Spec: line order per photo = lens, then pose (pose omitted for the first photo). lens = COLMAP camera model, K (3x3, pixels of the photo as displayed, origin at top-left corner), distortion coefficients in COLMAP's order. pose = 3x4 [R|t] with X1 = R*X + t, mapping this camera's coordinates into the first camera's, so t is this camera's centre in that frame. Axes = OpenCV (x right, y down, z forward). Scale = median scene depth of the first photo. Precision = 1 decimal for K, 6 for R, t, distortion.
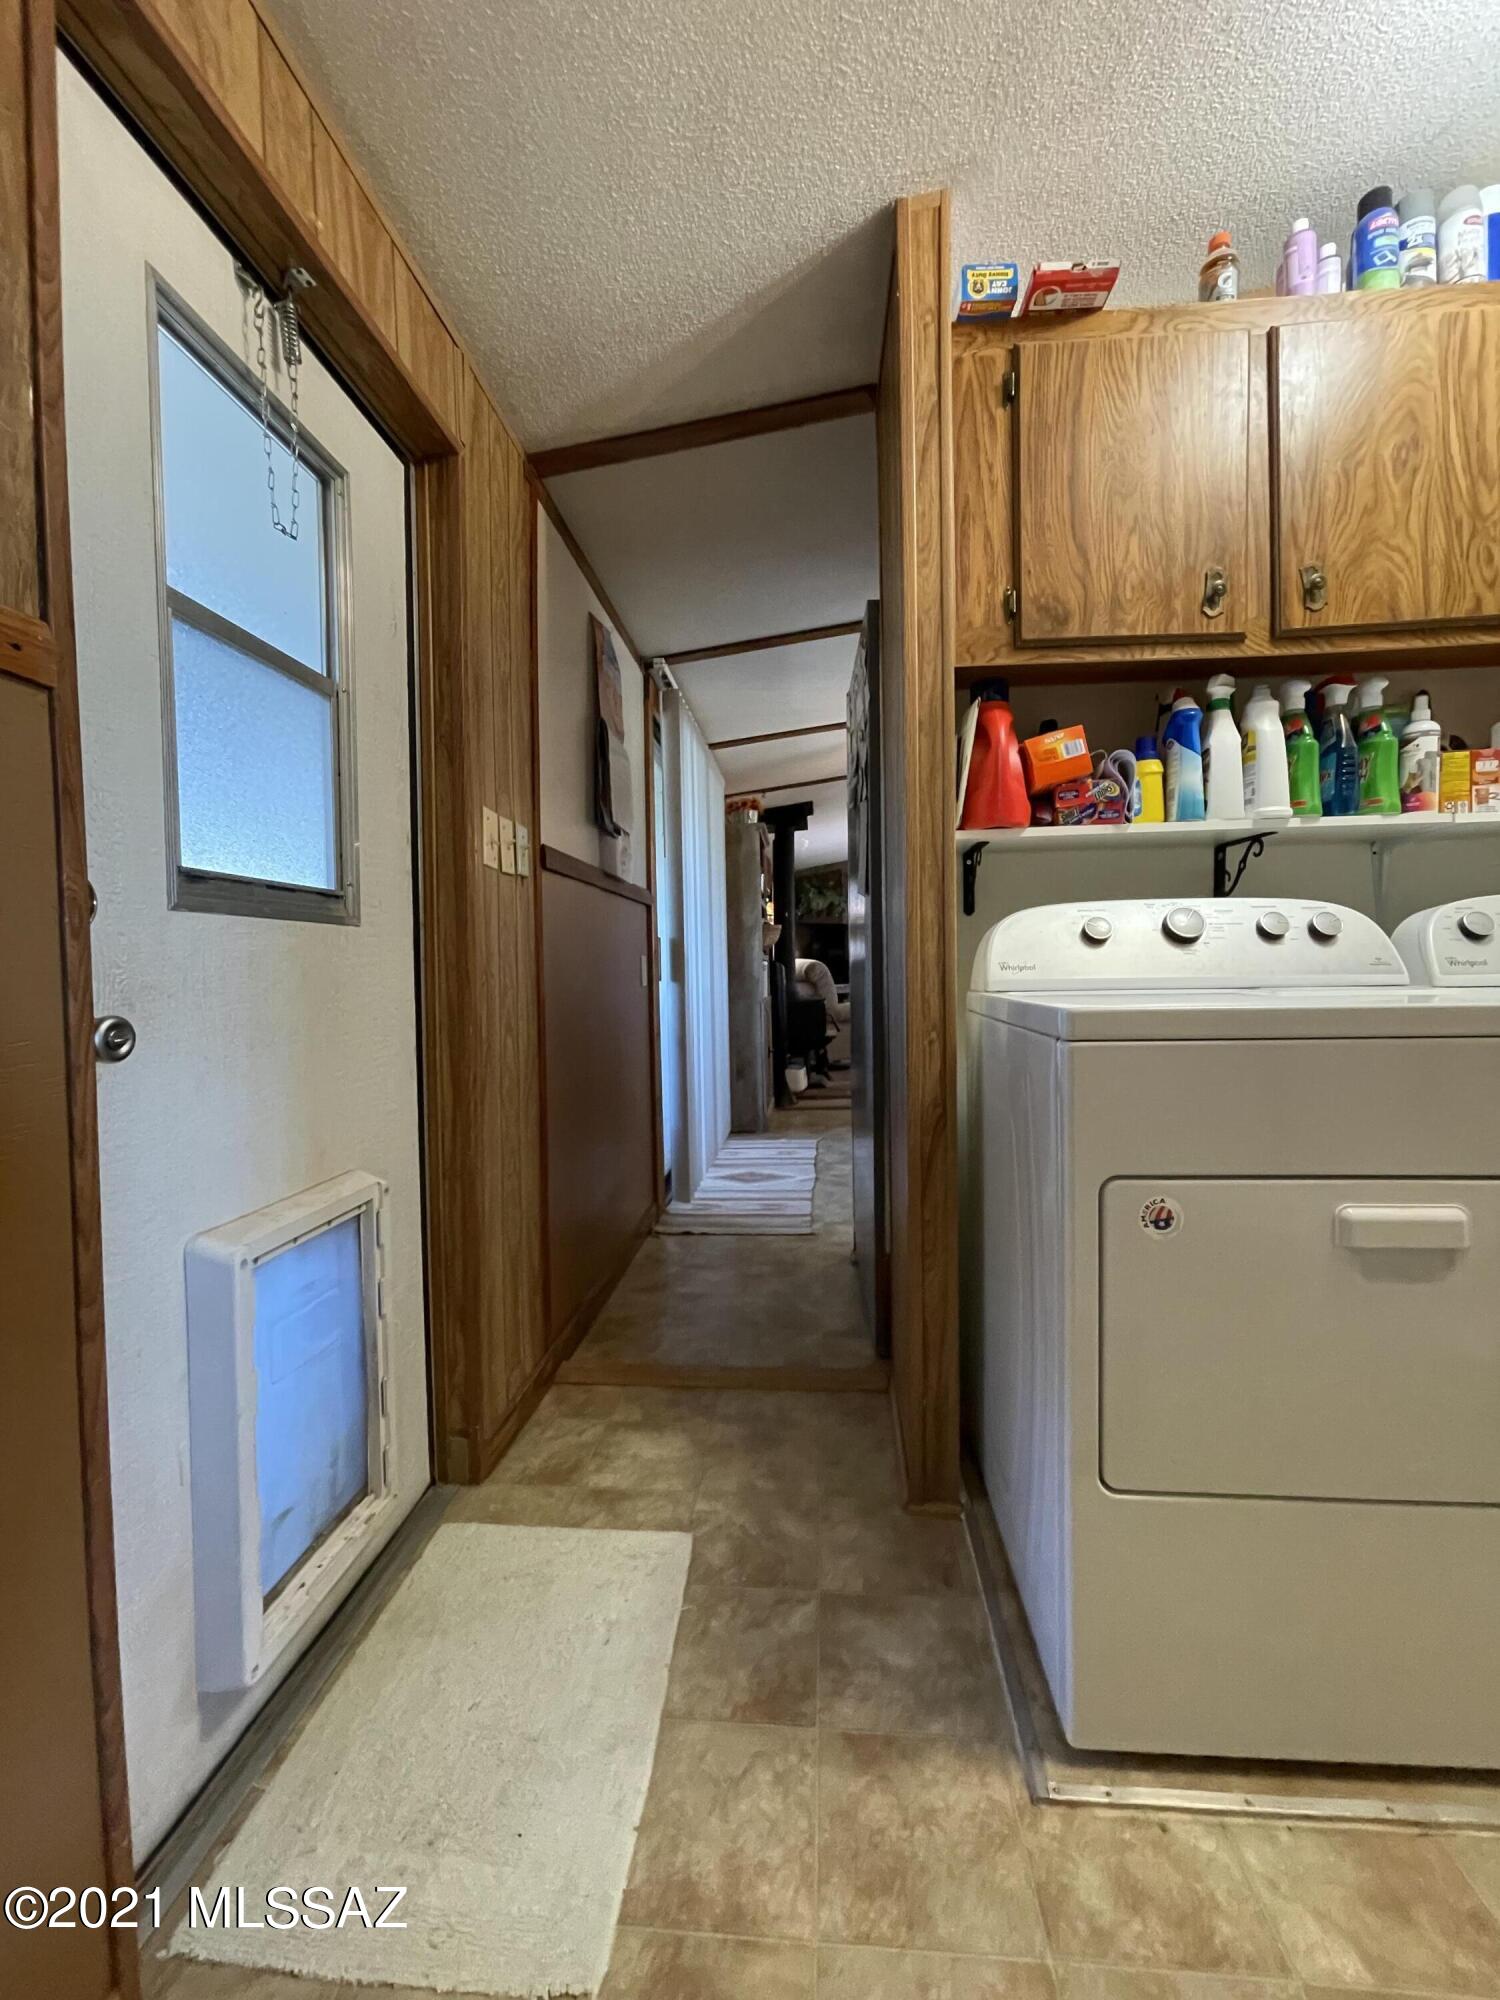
lens RADIAL K [[798.5, 0, 752.4], [0, 798.5, 997.2], [0, 0, 1]] dist [0.005538, -0.000889]
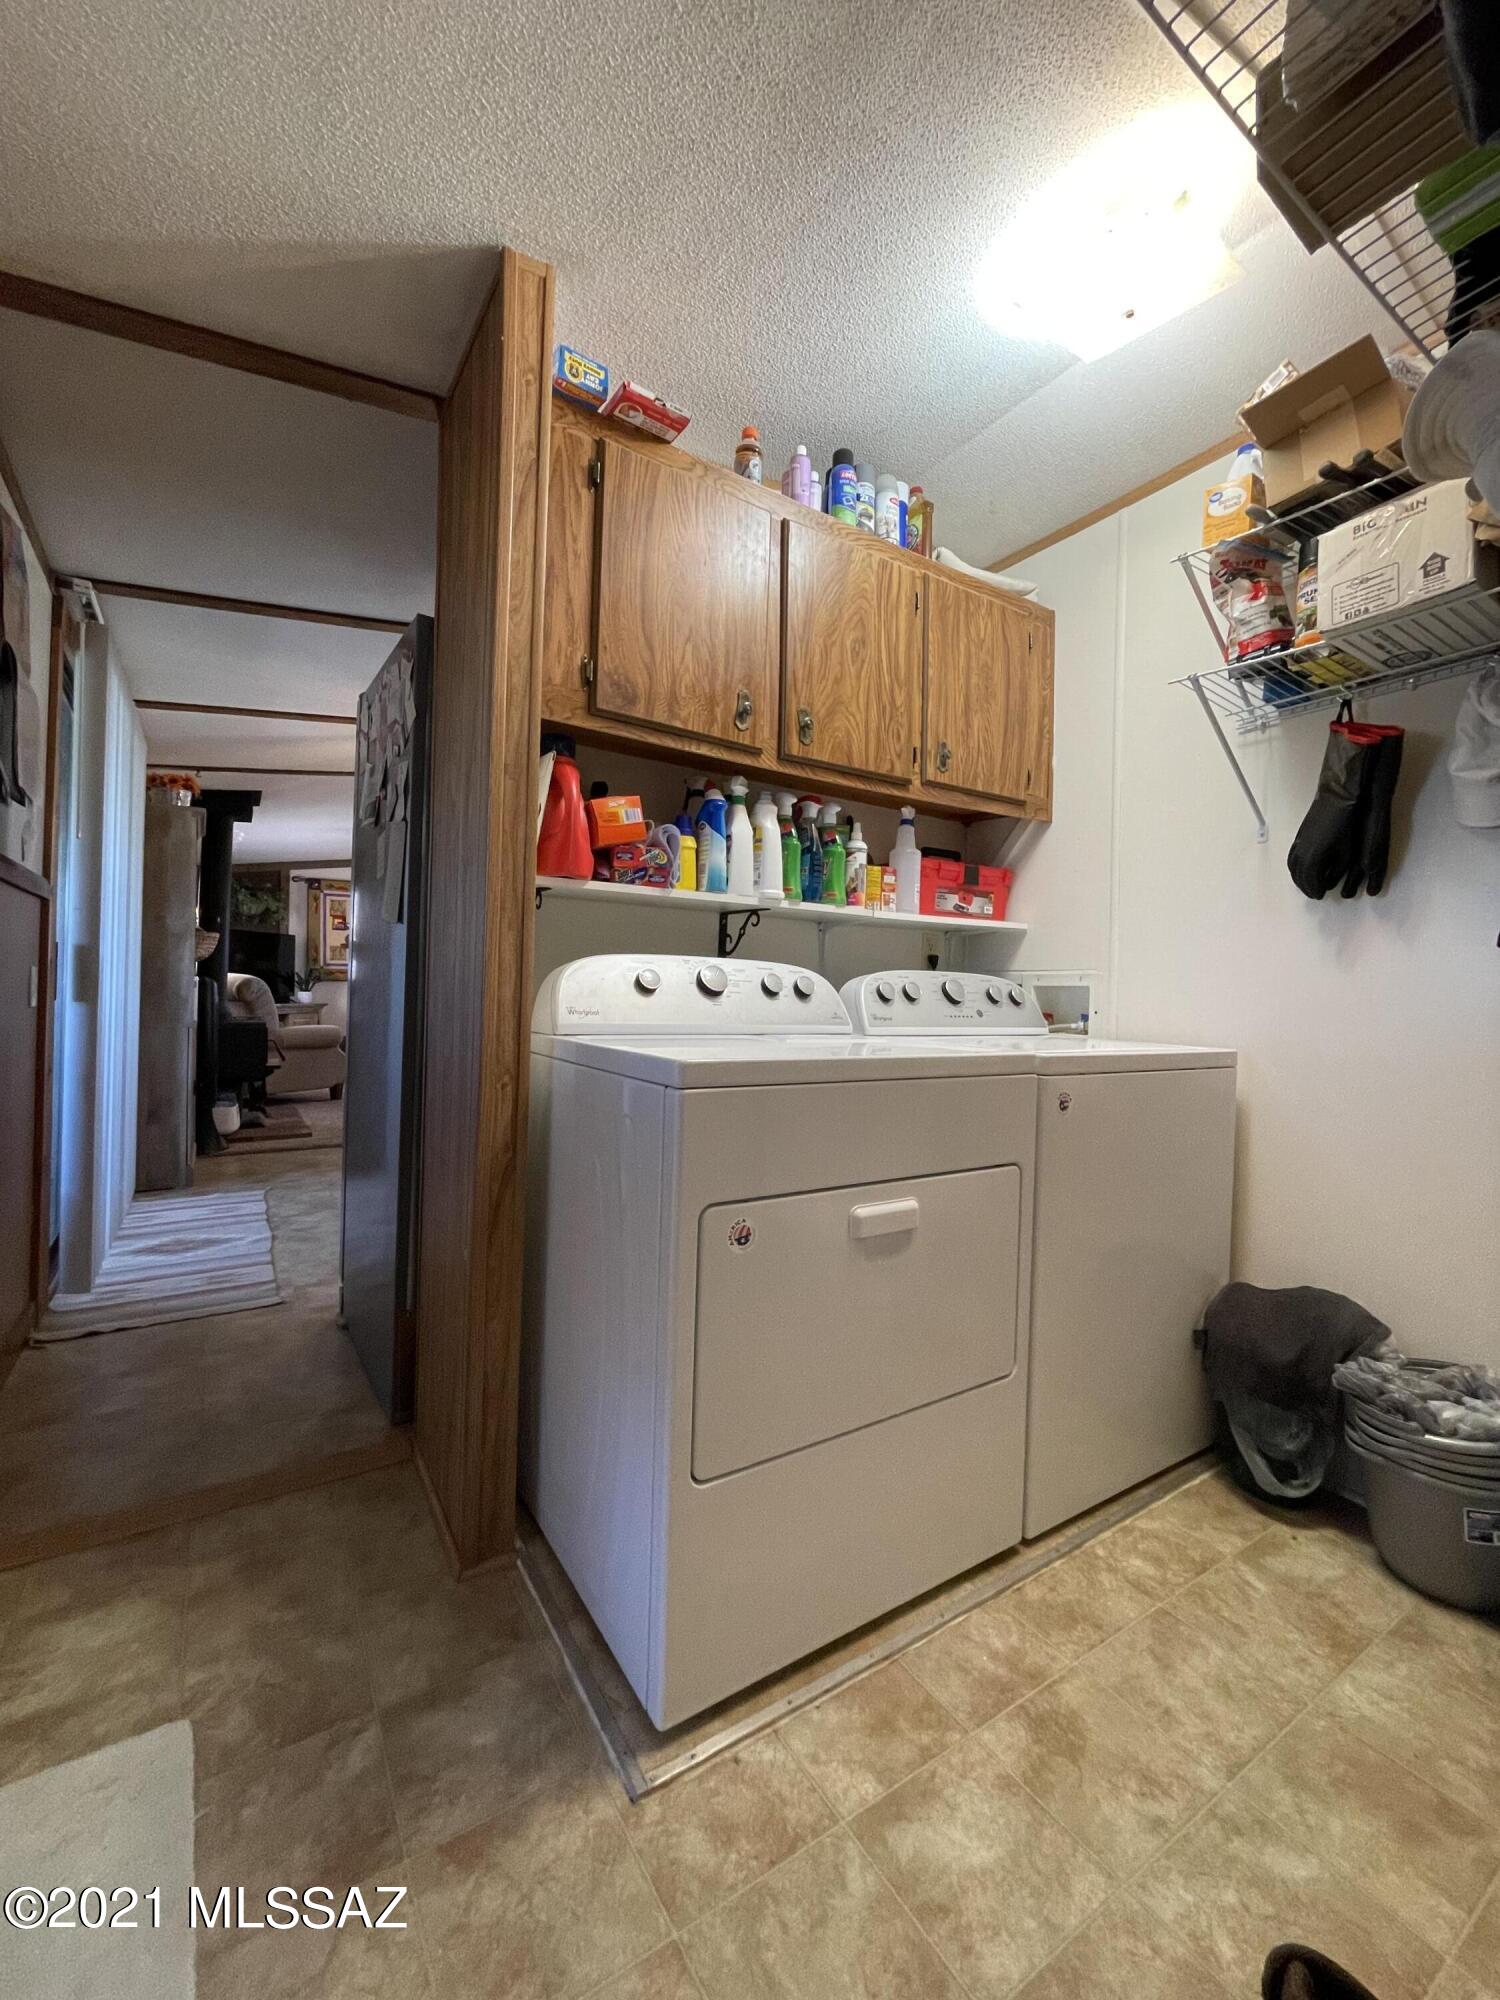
lens RADIAL K [[798.5, 0, 749.9], [0, 798.5, 1002.9], [0, 0, 1]] dist [0.005538, -0.000889]
pose [[0.799100, 0.034612, 0.600201, -0.130378], [-0.019945, 0.999318, -0.031074, -0.021389], [-0.600867, 0.012860, 0.799246, 0.023426]]
